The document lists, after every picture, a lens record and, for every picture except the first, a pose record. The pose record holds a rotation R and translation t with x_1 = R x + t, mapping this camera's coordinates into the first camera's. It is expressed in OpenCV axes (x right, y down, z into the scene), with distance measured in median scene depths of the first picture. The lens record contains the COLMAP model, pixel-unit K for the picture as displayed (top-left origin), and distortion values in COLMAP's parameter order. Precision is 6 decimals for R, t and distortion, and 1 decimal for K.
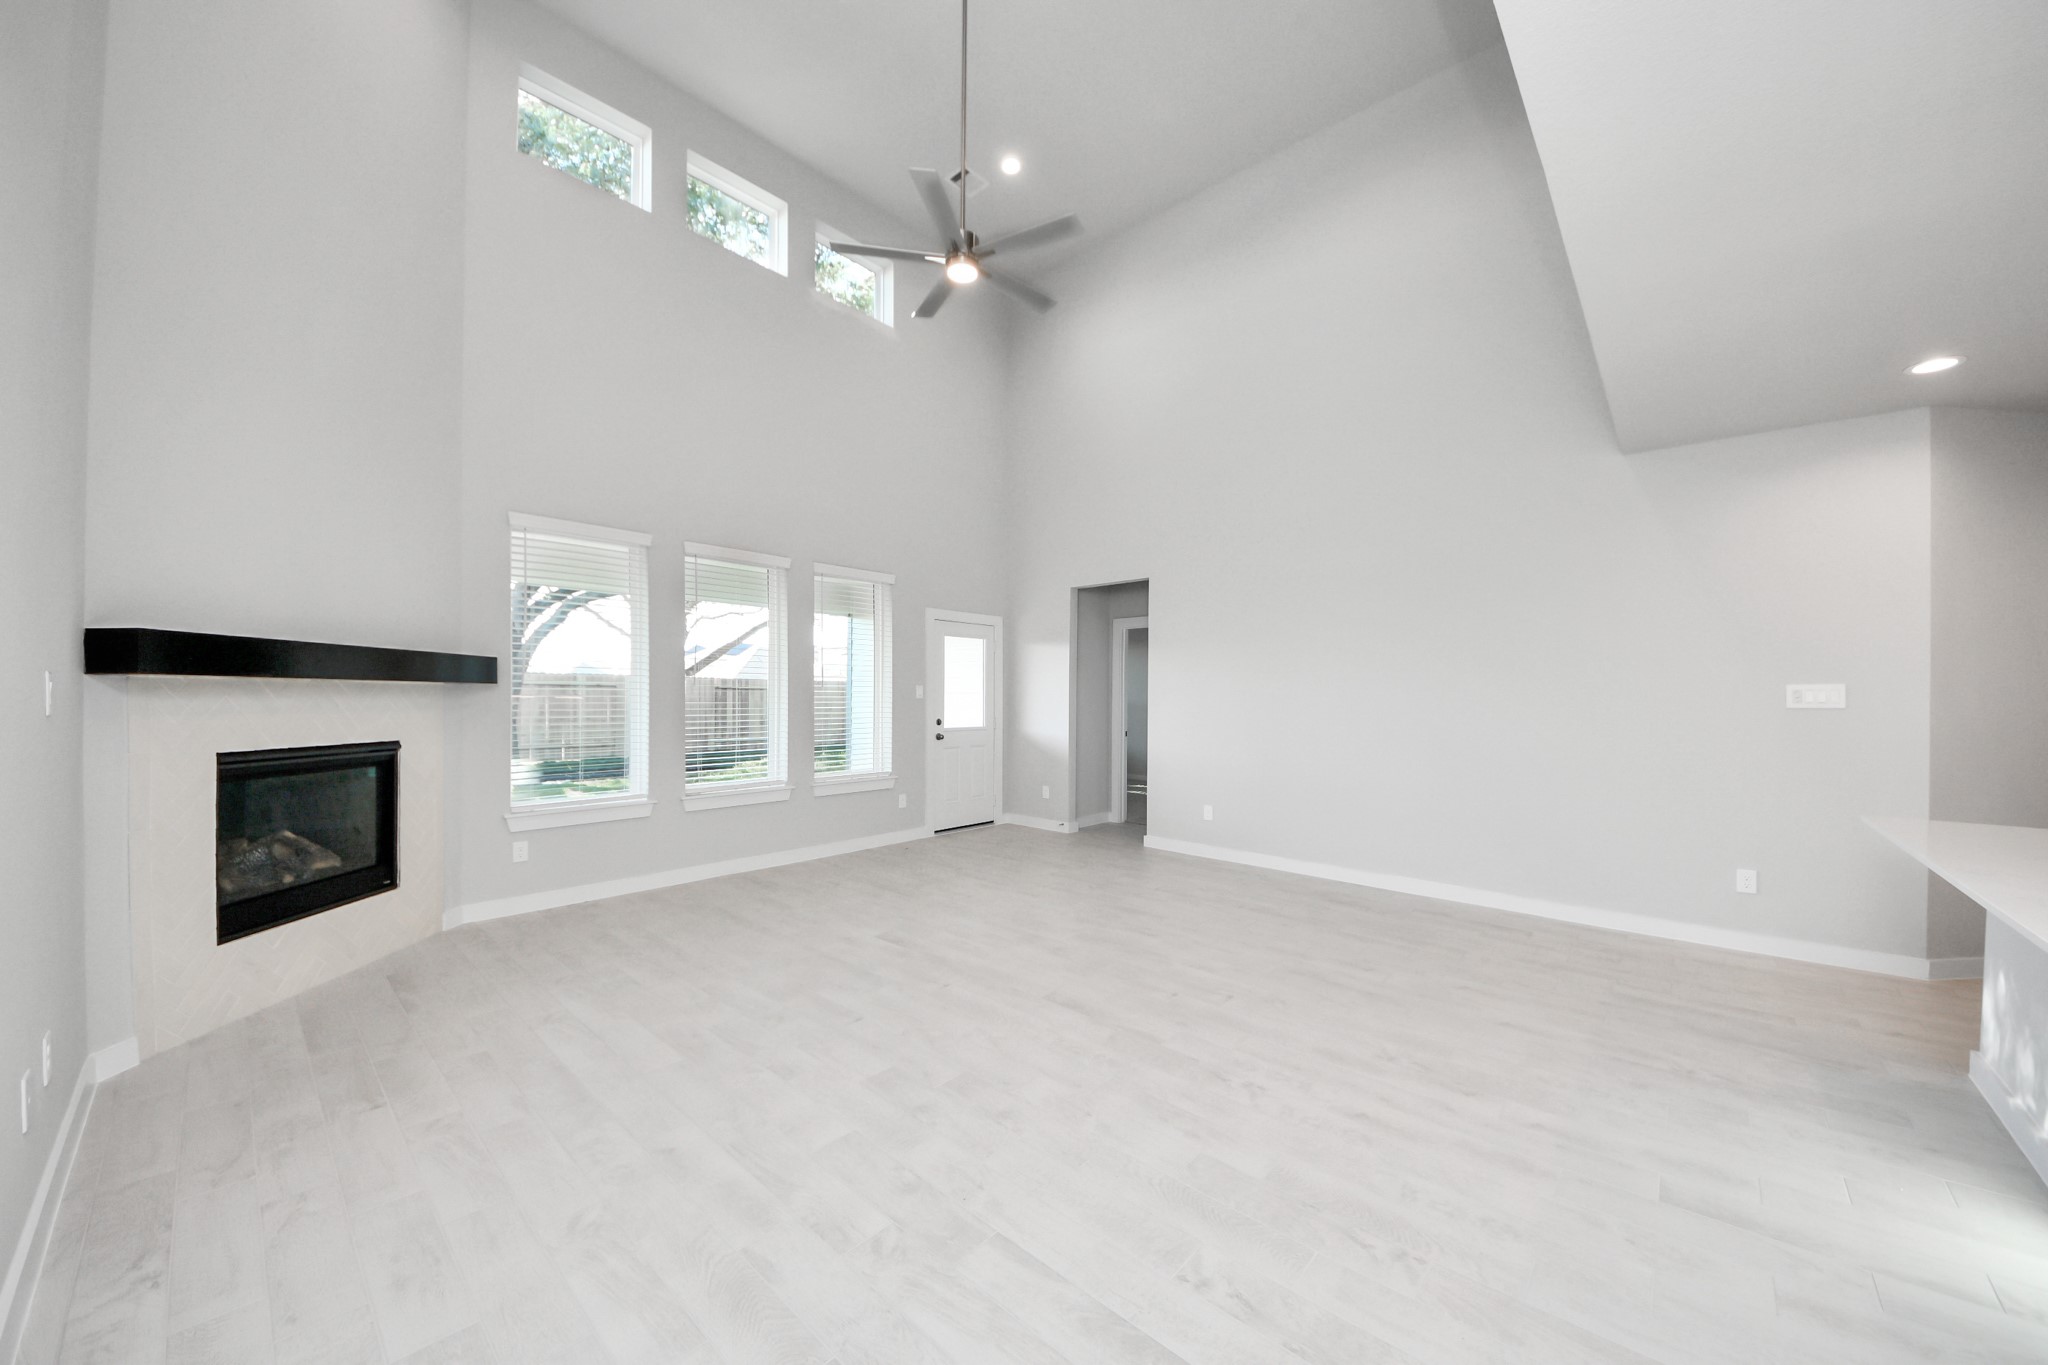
lens RADIAL K [[729.3, 0, 1012.9], [0, 729.3, 695.7], [0, 0, 1]] dist [0.007331, -0.001547]
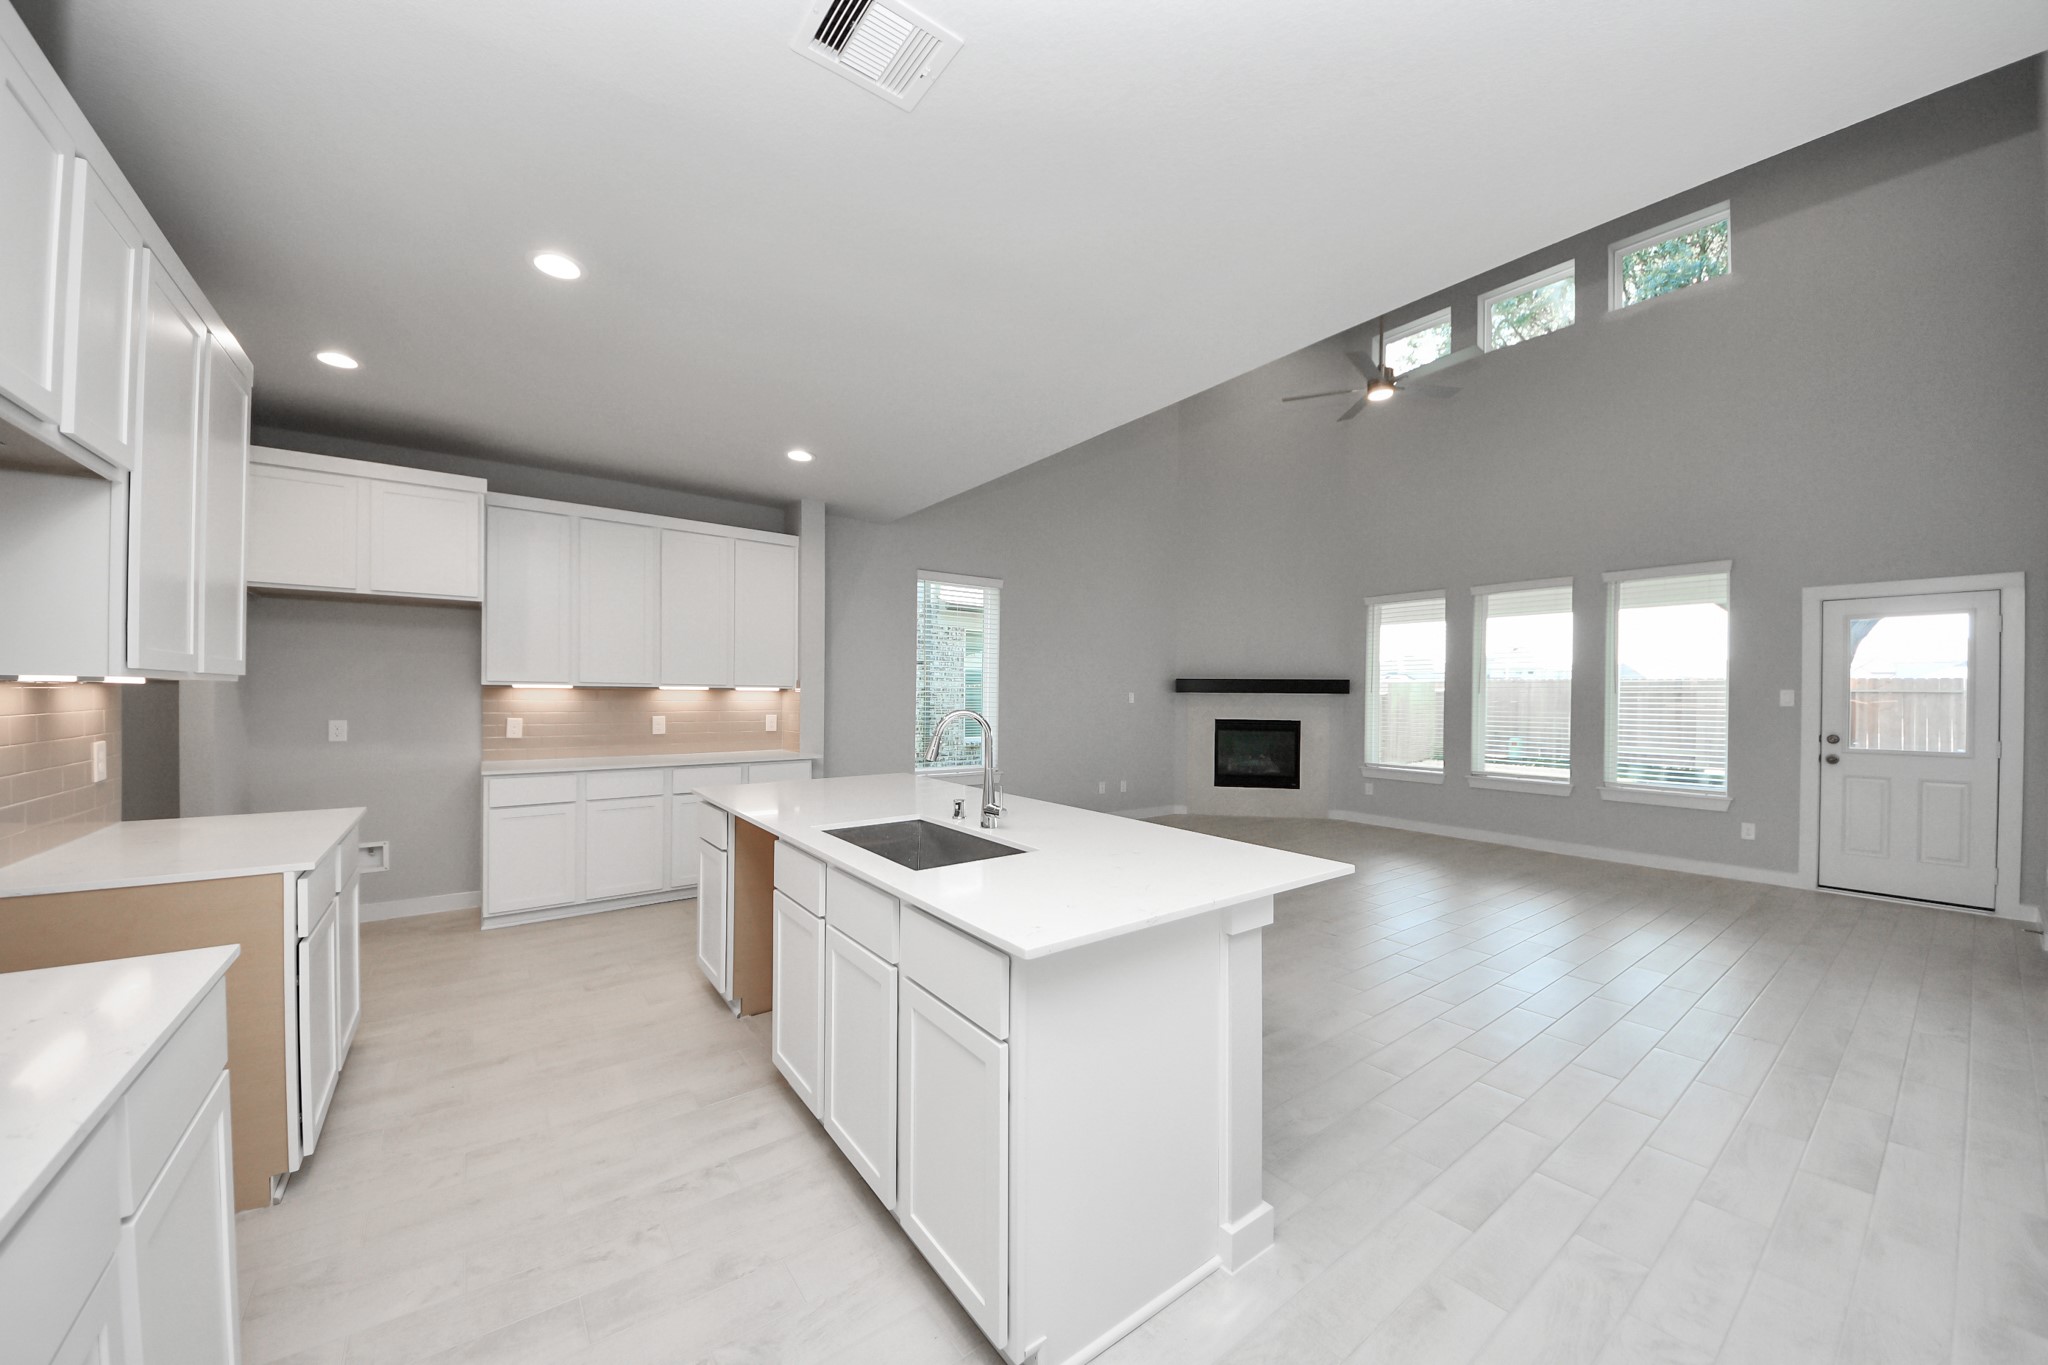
lens RADIAL K [[729.3, 0, 1029.9], [0, 729.3, 696.9], [0, 0, 1]] dist [0.007331, -0.001547]
pose [[-0.172006, -0.003764, -0.985089, 1.396590], [-0.009700, 0.999951, -0.002127, 0.004126], [0.985048, 0.009190, -0.172034, 0.590097]]
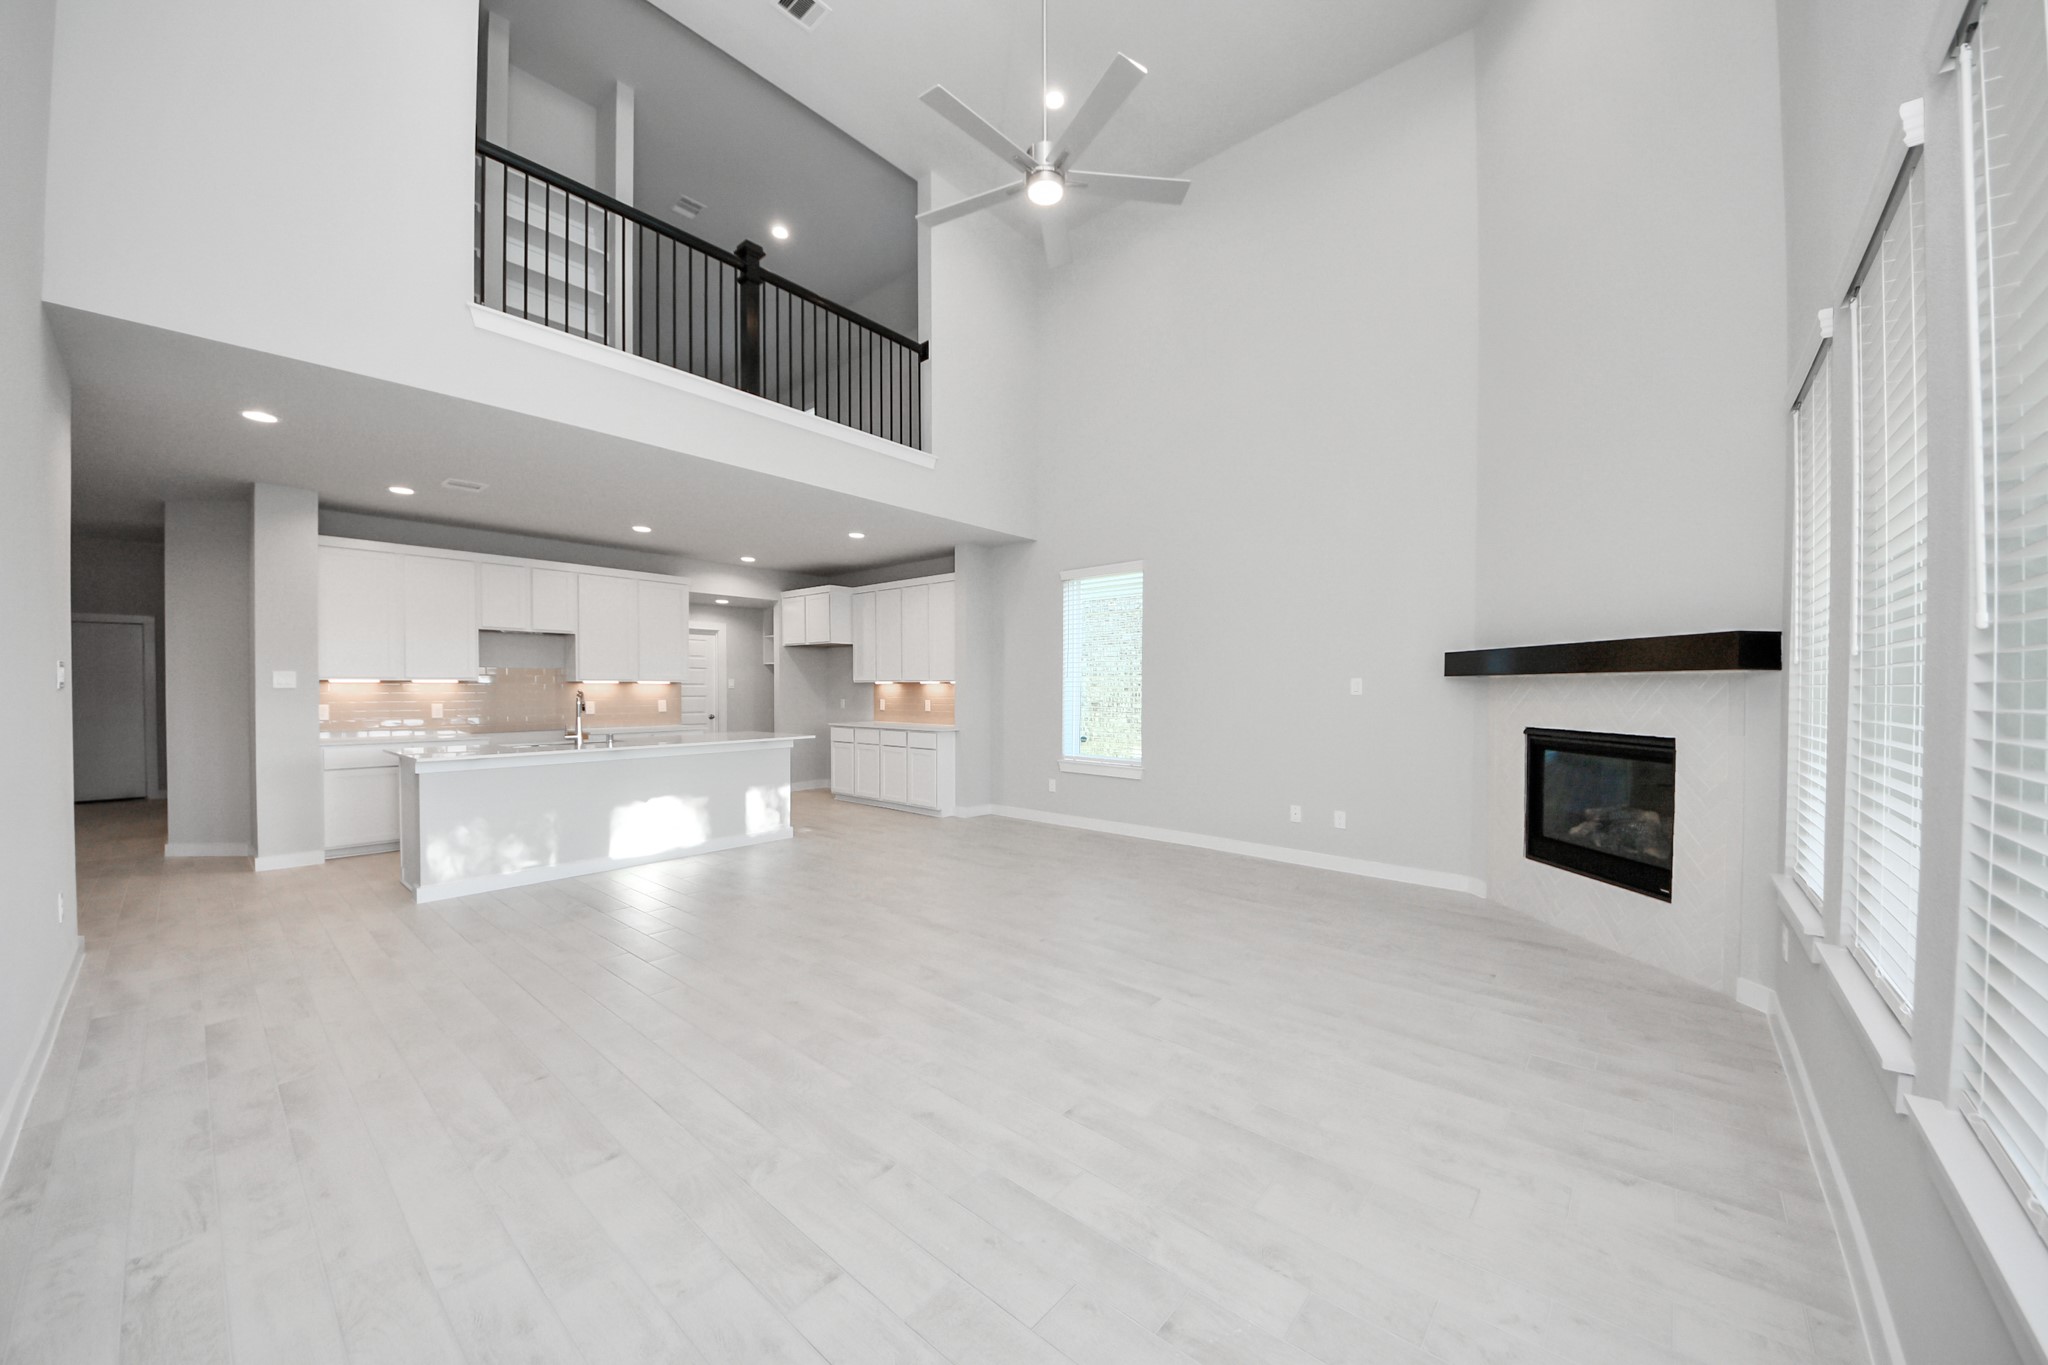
lens RADIAL K [[729.3, 0, 1022.1], [0, 729.3, 687.1], [0, 0, 1]] dist [0.007331, -0.001547]
pose [[-0.999502, -0.008016, -0.030521, -0.020827], [-0.007944, 0.999965, -0.002493, 0.007935], [0.030540, -0.002250, -0.999531, 1.860386]]
